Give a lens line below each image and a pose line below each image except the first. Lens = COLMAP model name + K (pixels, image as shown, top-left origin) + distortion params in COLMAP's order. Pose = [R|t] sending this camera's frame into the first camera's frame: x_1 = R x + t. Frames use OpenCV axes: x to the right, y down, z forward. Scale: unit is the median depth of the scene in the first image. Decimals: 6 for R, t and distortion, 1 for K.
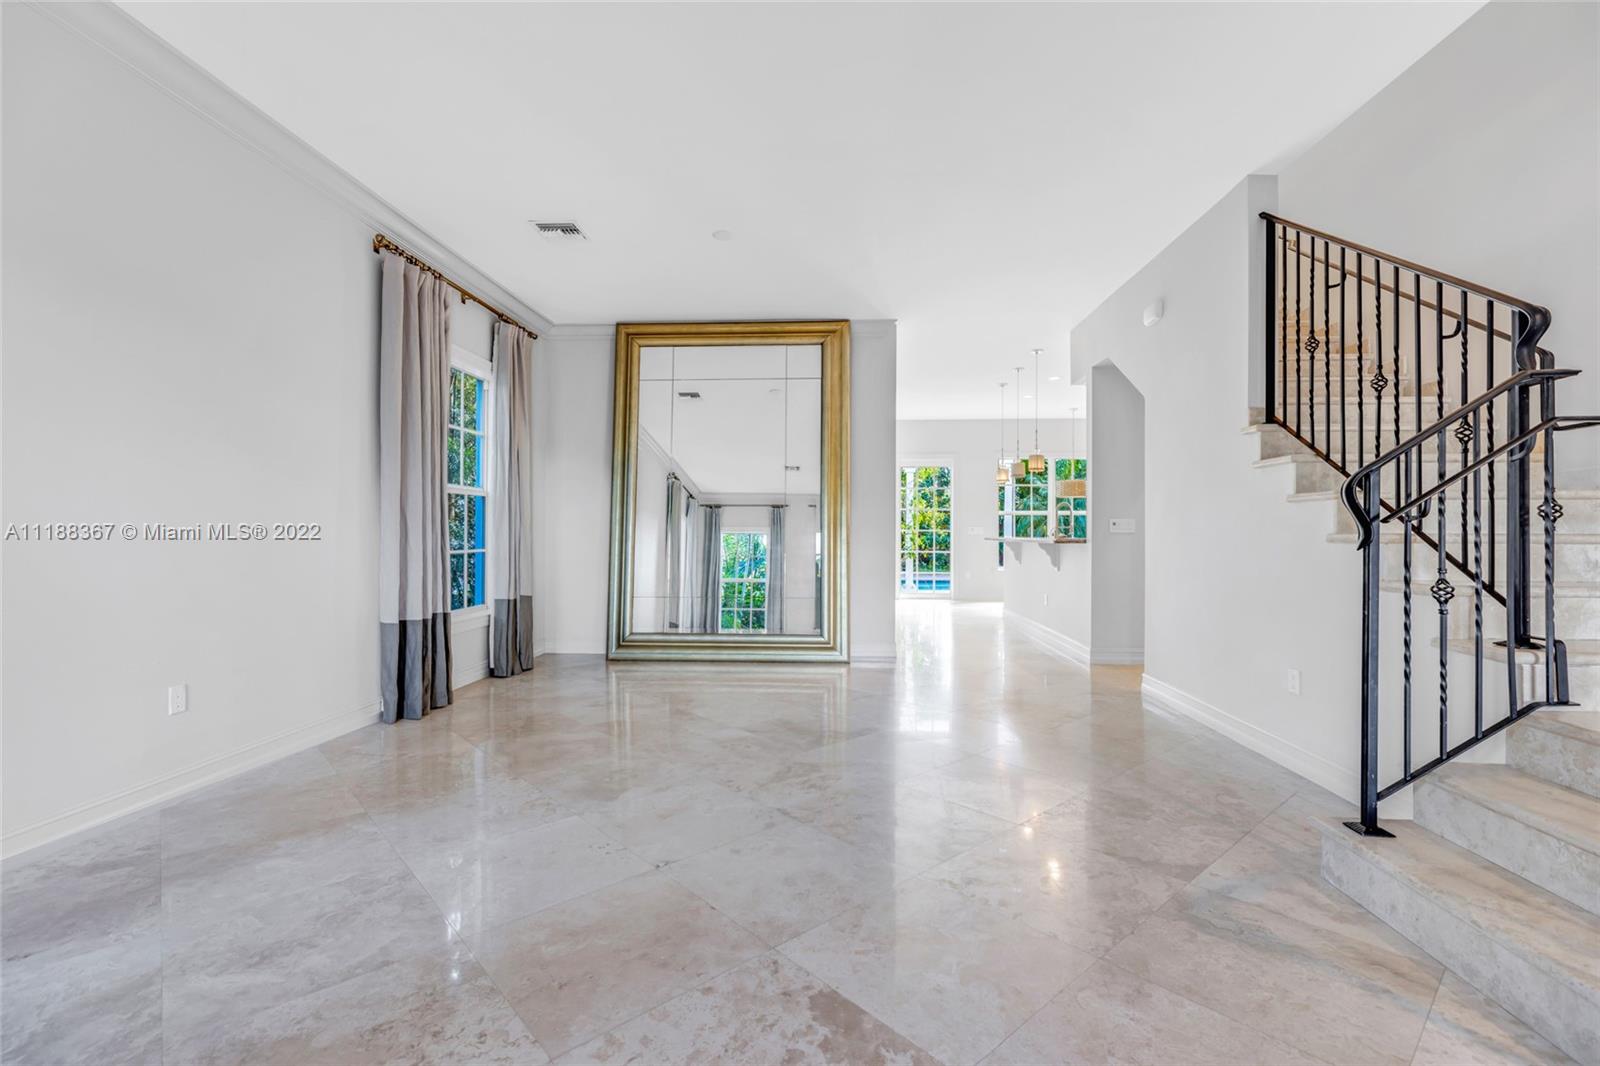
lens RADIAL K [[708.8, 0, 808.6], [0, 708.8, 530.1], [0, 0, 1]] dist [0.002909, 0.001165]
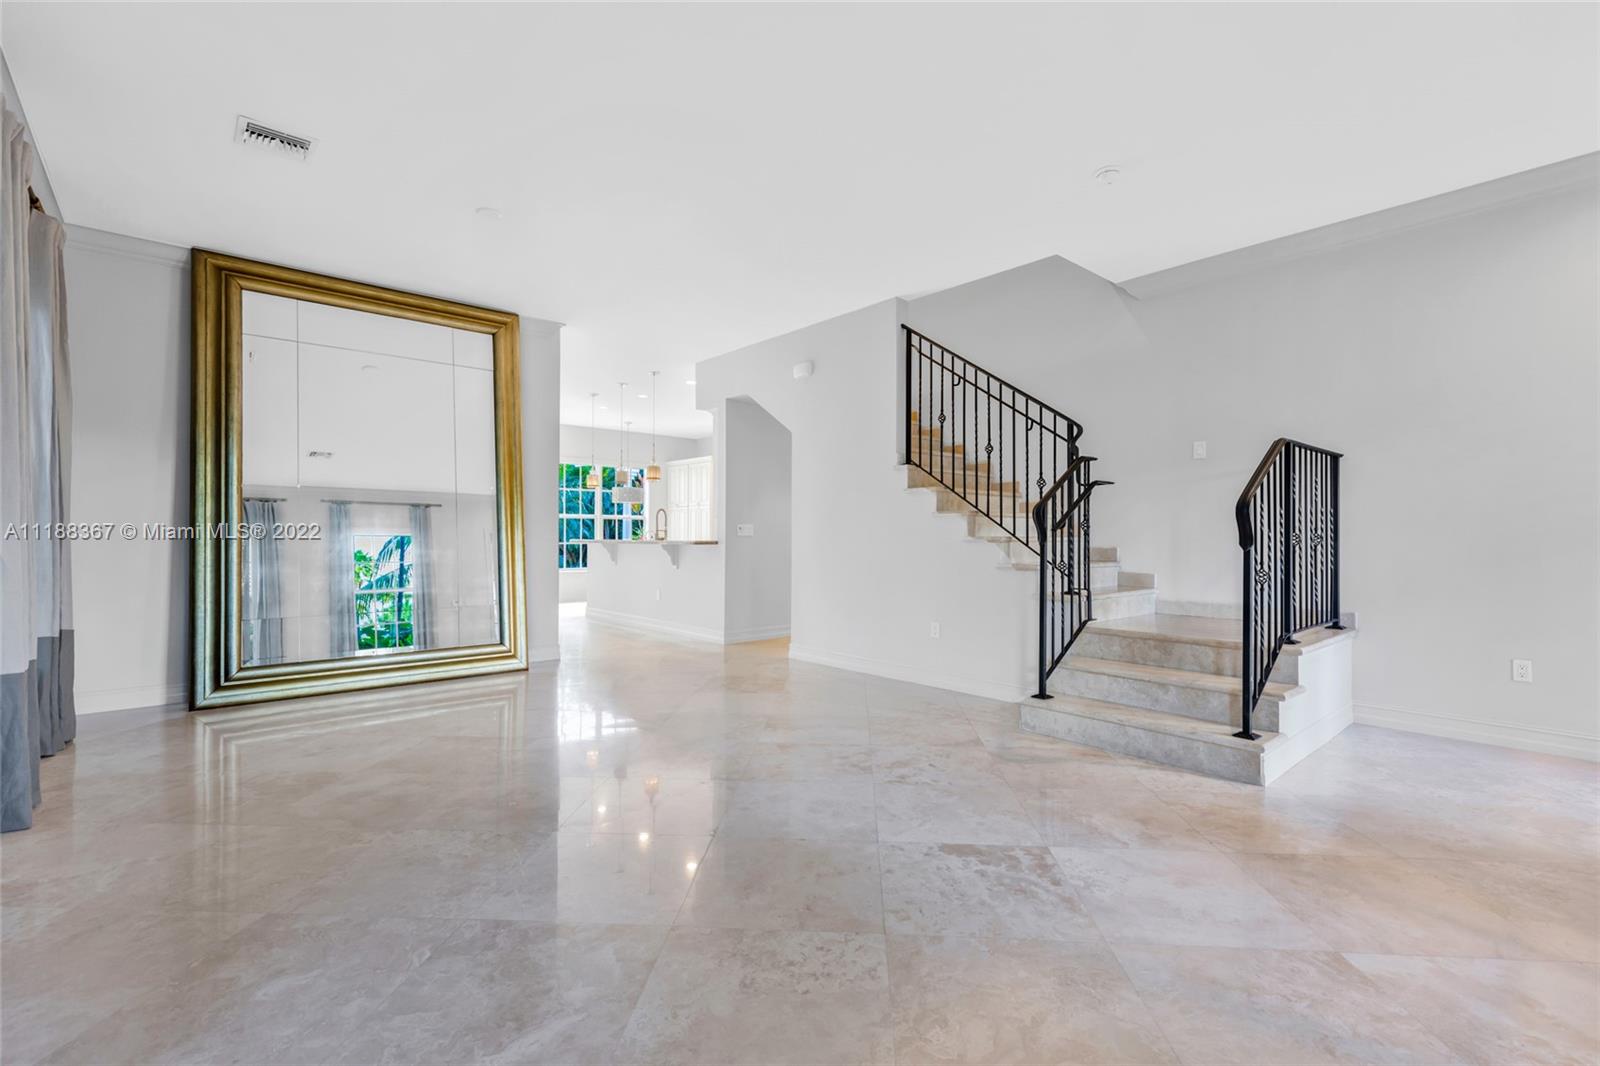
lens RADIAL K [[708.8, 0, 806.1], [0, 708.8, 532.6], [0, 0, 1]] dist [0.002909, 0.001165]
pose [[0.718637, 0.003968, 0.695374, -0.625861], [-0.004139, 0.999990, -0.001429, -0.000927], [-0.695373, -0.001852, 0.718646, 0.067266]]
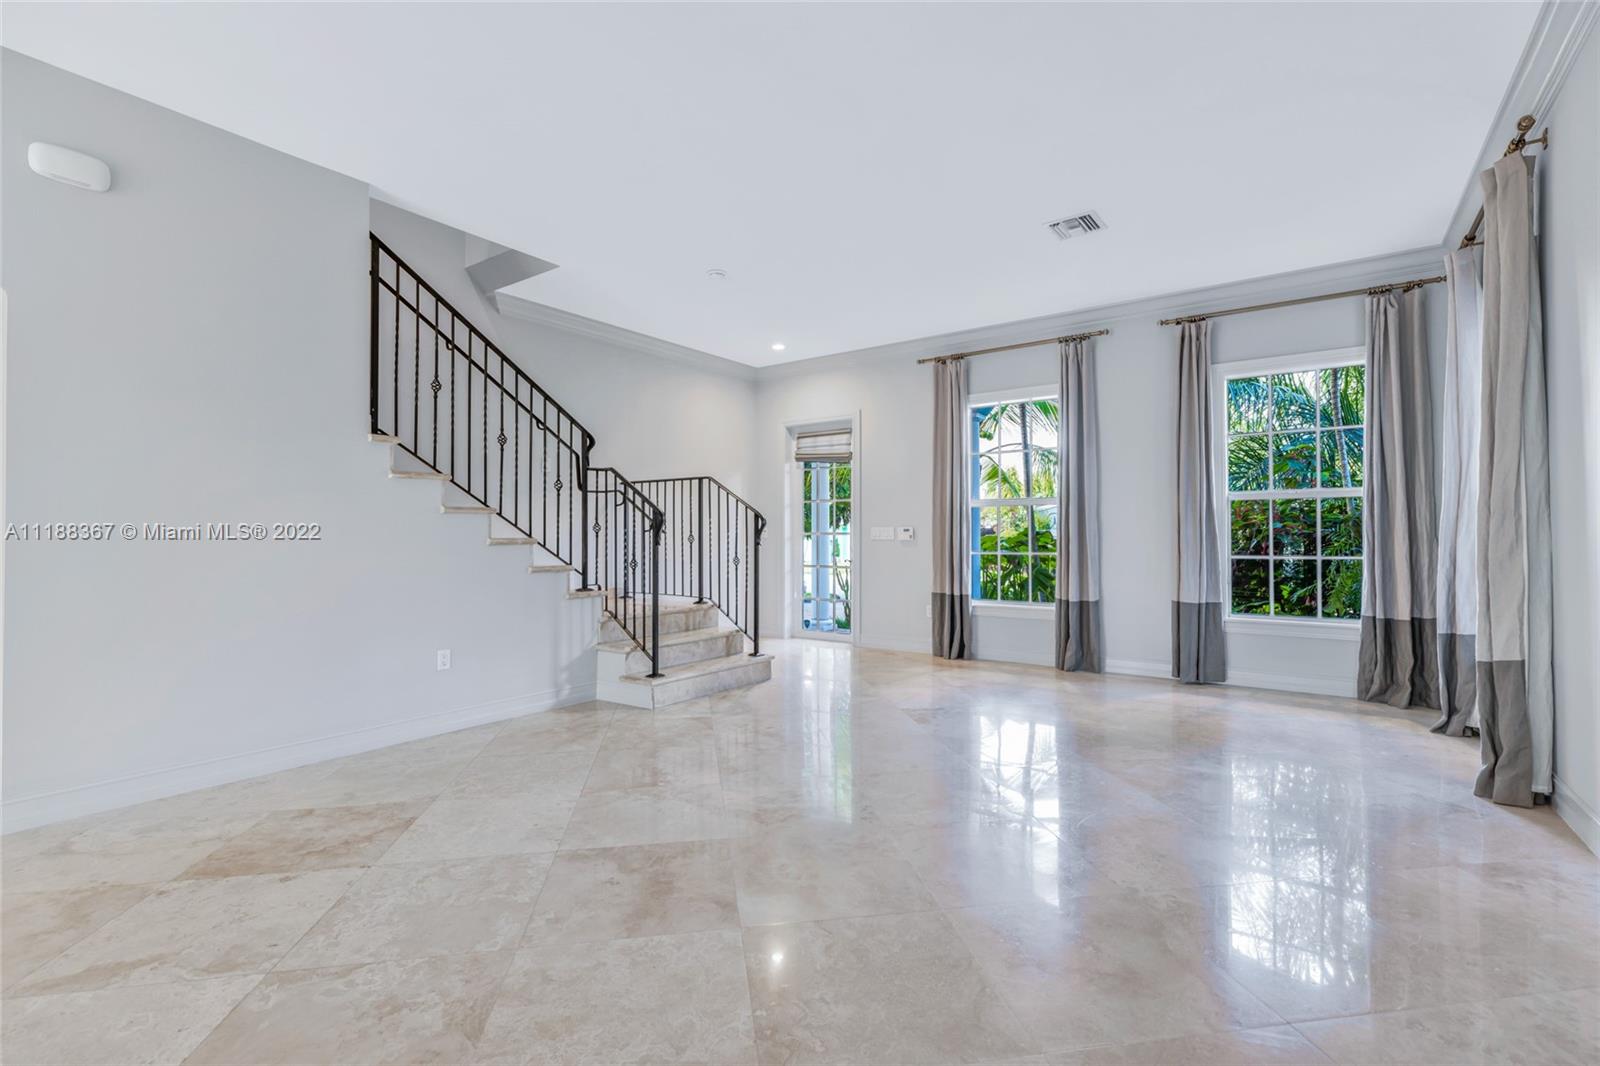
lens RADIAL K [[708.8, 0, 800.4], [0, 708.8, 533.7], [0, 0, 1]] dist [0.002909, 0.001165]
pose [[-0.835761, 0.003238, 0.549084, -0.504901], [-0.000645, 0.999976, -0.006879, 0.004252], [-0.549093, -0.006103, -0.835739, 1.697033]]
